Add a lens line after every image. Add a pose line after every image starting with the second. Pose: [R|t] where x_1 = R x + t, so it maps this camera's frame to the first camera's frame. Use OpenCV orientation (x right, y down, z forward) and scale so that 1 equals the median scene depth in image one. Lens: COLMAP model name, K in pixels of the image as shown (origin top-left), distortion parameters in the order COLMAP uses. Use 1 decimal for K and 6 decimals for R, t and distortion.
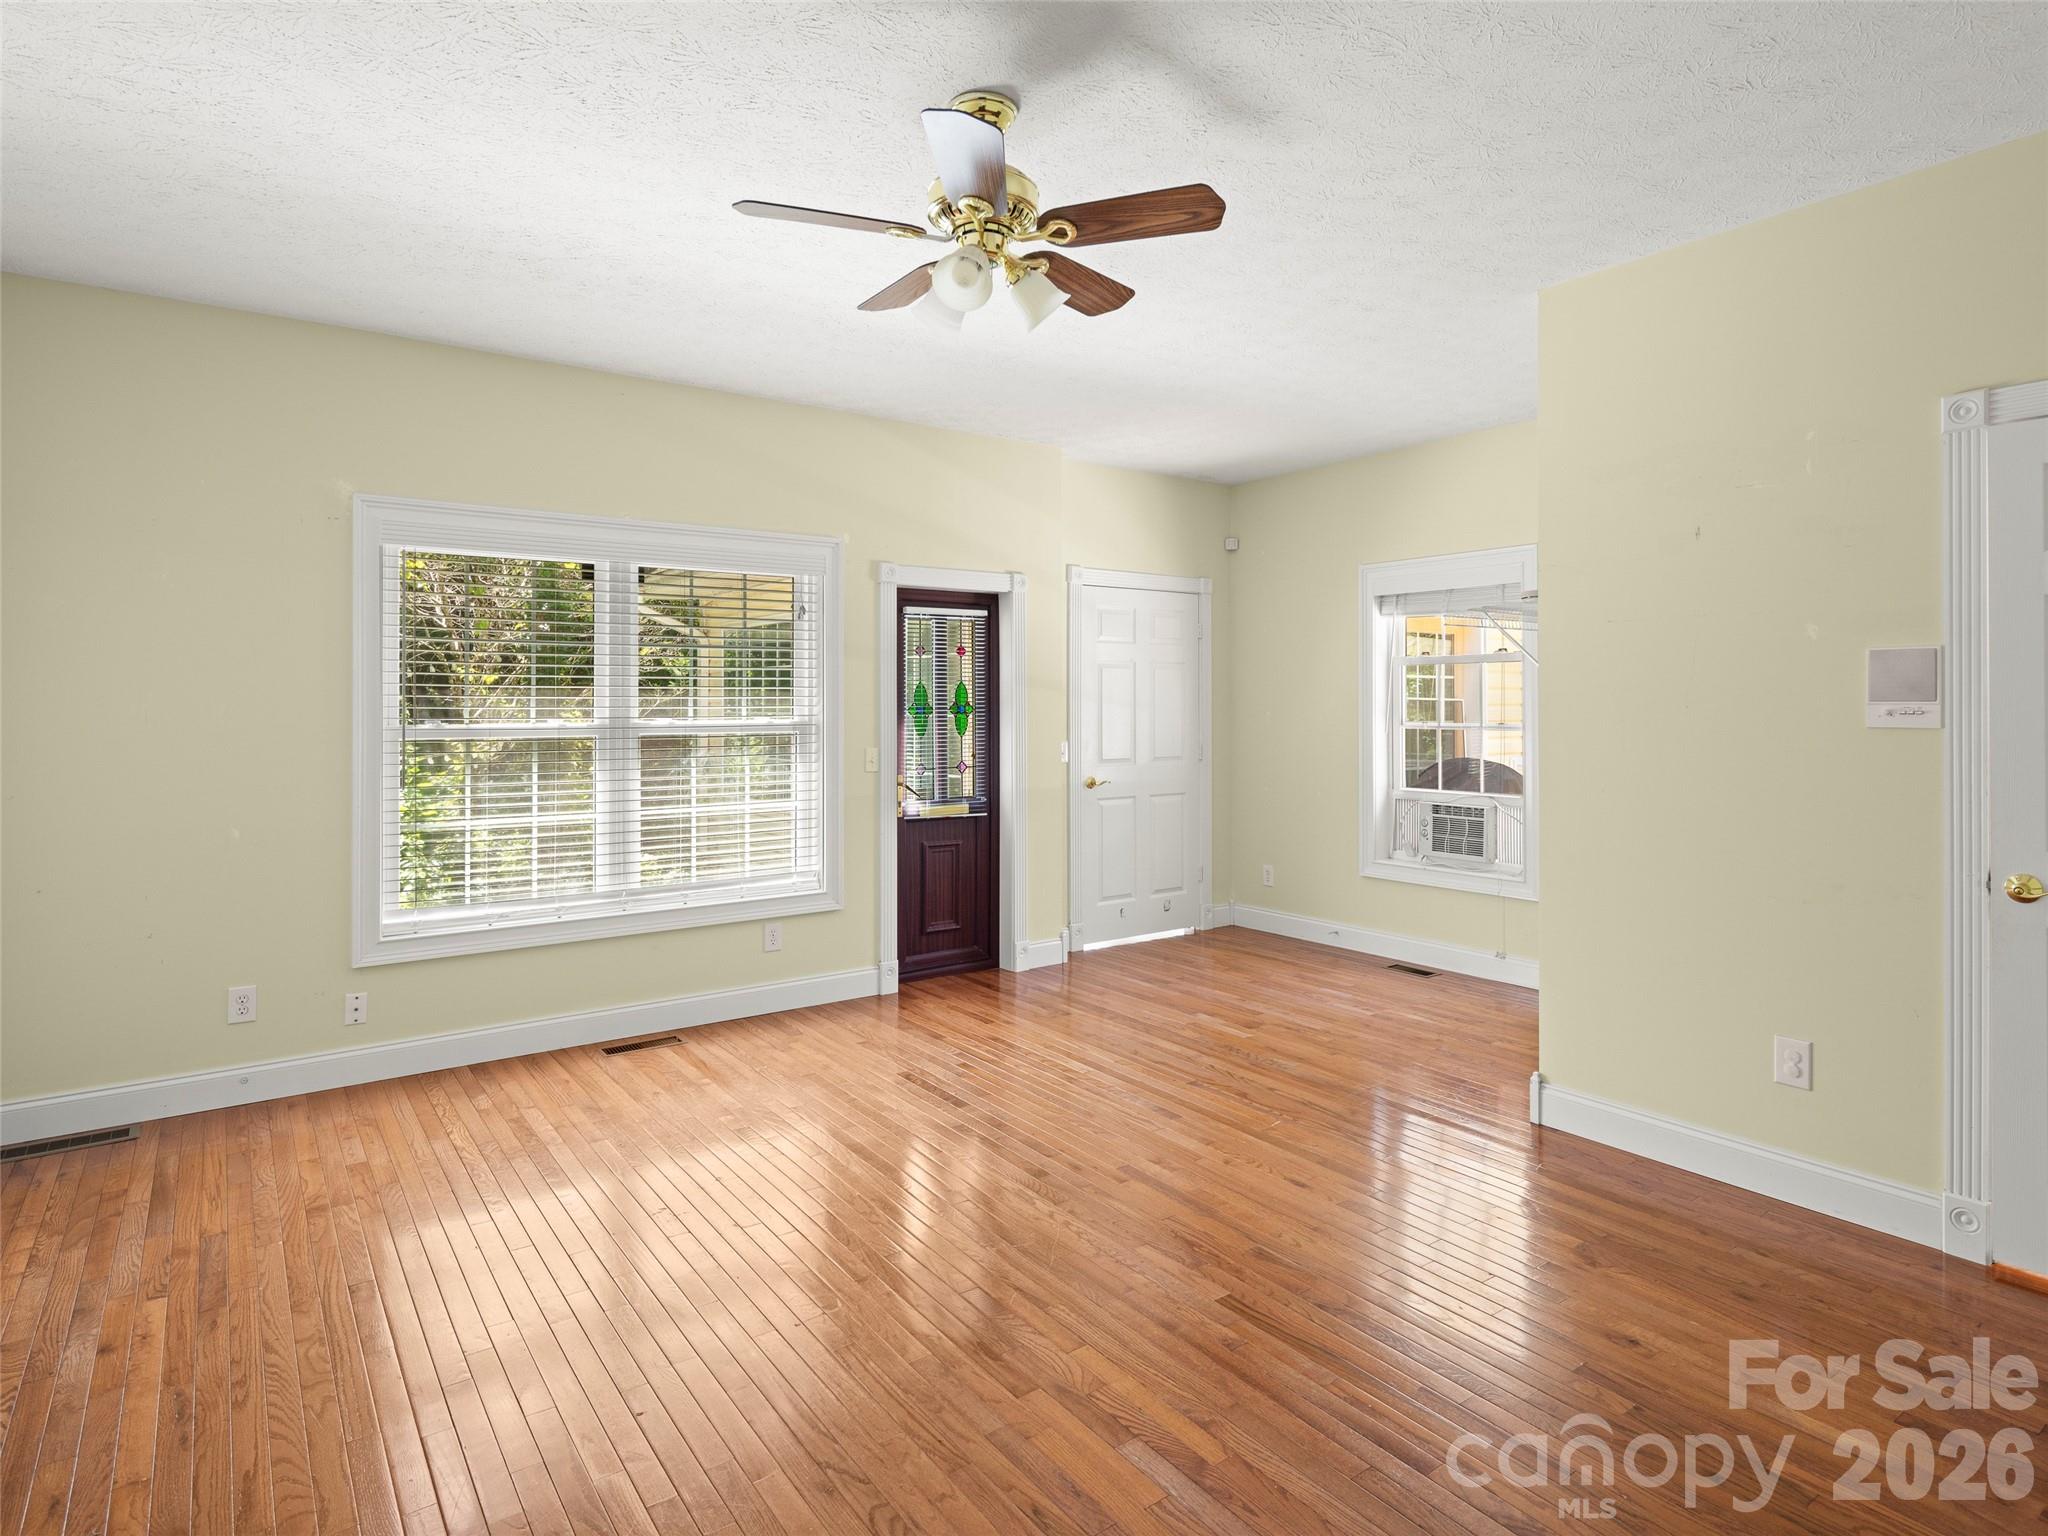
lens RADIAL K [[1099.8, 0, 1024.0], [0, 1099.8, 768.0], [0, 0, 1]] dist [-0.003092, -0.000616]
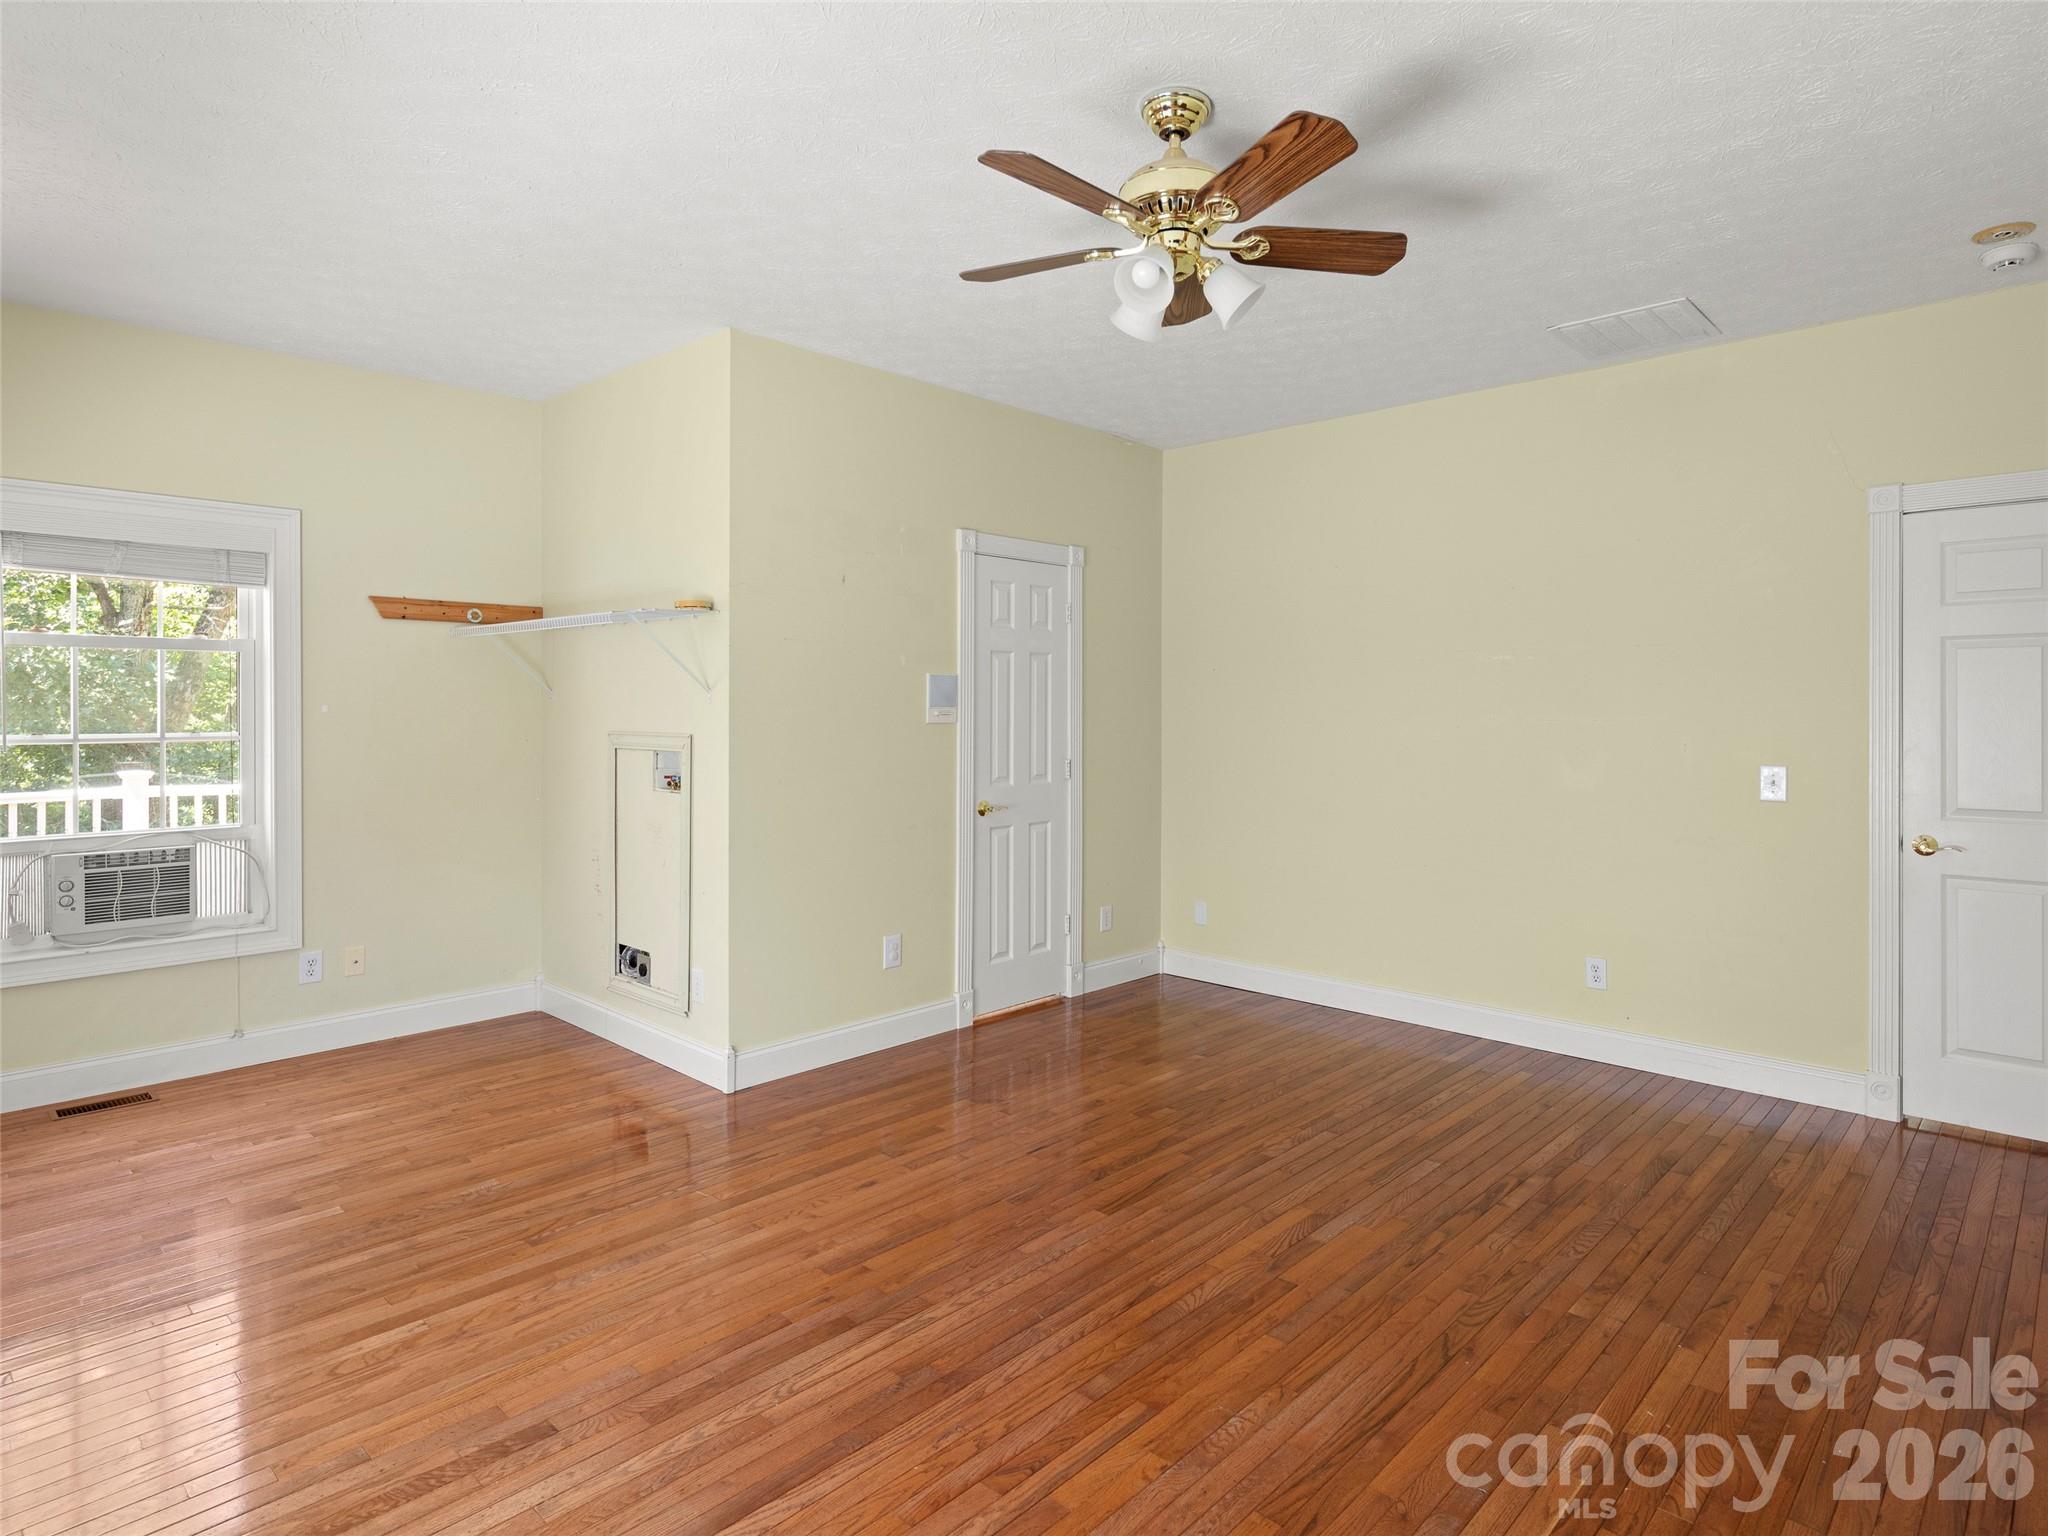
lens RADIAL K [[1152.6, 0, 1065.5], [0, 1152.6, 768.2], [0, 0, 1]] dist [-0.001797, -0.000438]
pose [[-0.205374, -0.054327, 0.977175, -0.765602], [0.053323, 0.996354, 0.066600, -0.061305], [-0.977230, 0.065783, -0.201728, 0.965278]]
